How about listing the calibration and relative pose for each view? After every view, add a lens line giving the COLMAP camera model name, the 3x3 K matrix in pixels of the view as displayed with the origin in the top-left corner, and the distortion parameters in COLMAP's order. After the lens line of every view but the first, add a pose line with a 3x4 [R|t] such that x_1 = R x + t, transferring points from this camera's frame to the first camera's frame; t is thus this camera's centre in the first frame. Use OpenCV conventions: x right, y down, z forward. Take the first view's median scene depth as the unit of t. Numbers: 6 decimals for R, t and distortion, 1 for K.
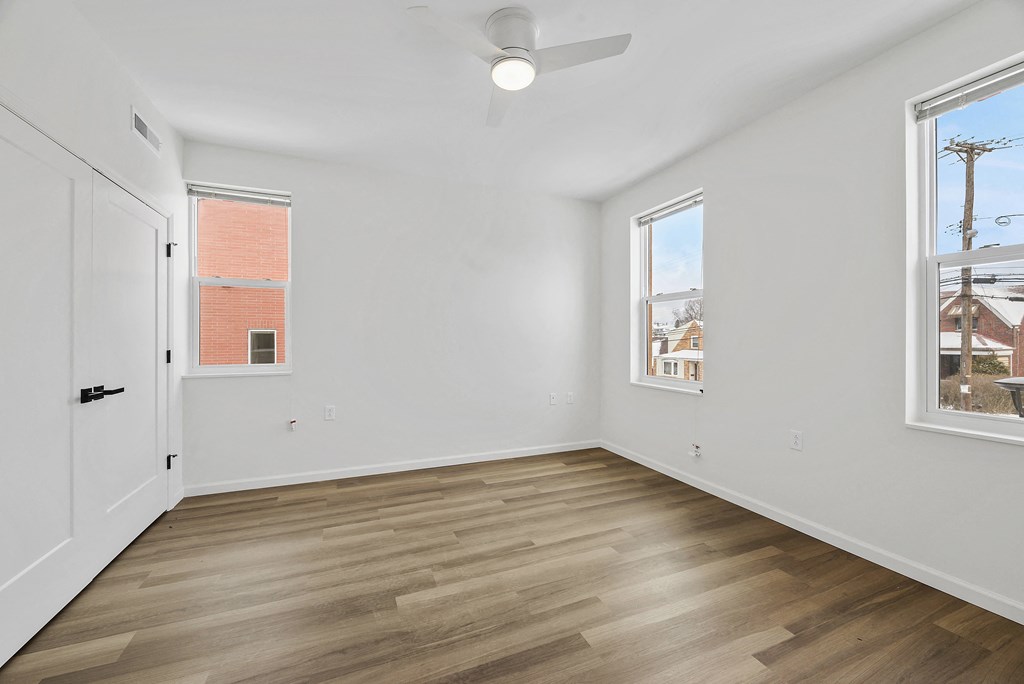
lens RADIAL K [[395.2, 0, 515.1], [0, 395.2, 343.5], [0, 0, 1]] dist [0.002952, -0.000088]
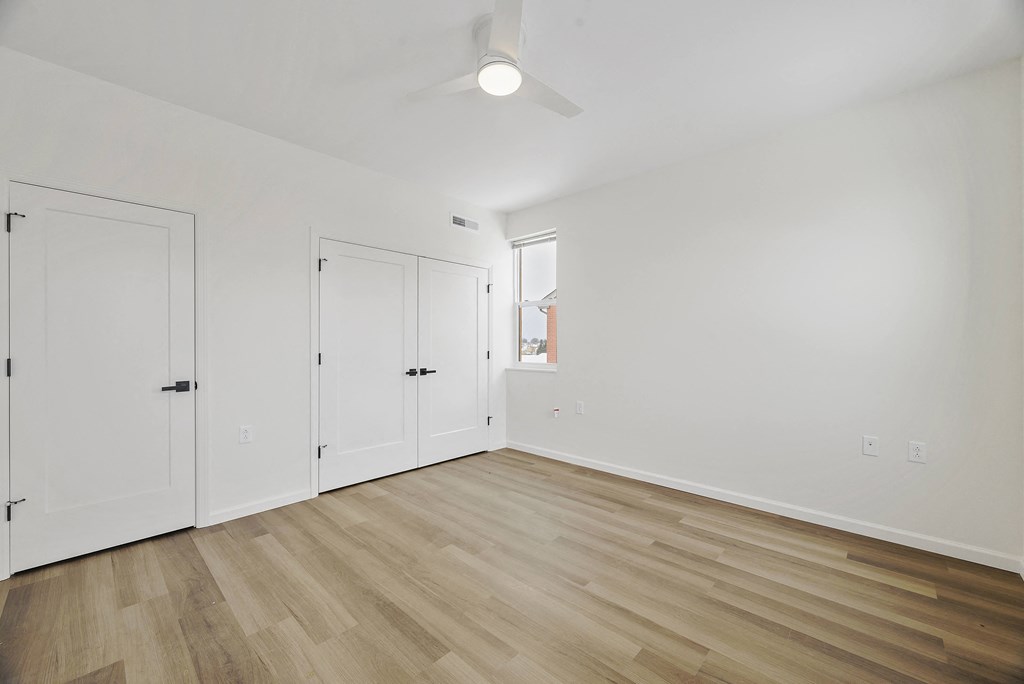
lens RADIAL K [[395.2, 0, 516.3], [0, 395.2, 345.0], [0, 0, 1]] dist [0.002952, -0.000088]
pose [[0.432572, 0.001523, -0.901598, 0.577902], [-0.012002, 0.999920, -0.004070, -0.001551], [0.901519, 0.012582, 0.432556, 0.382447]]
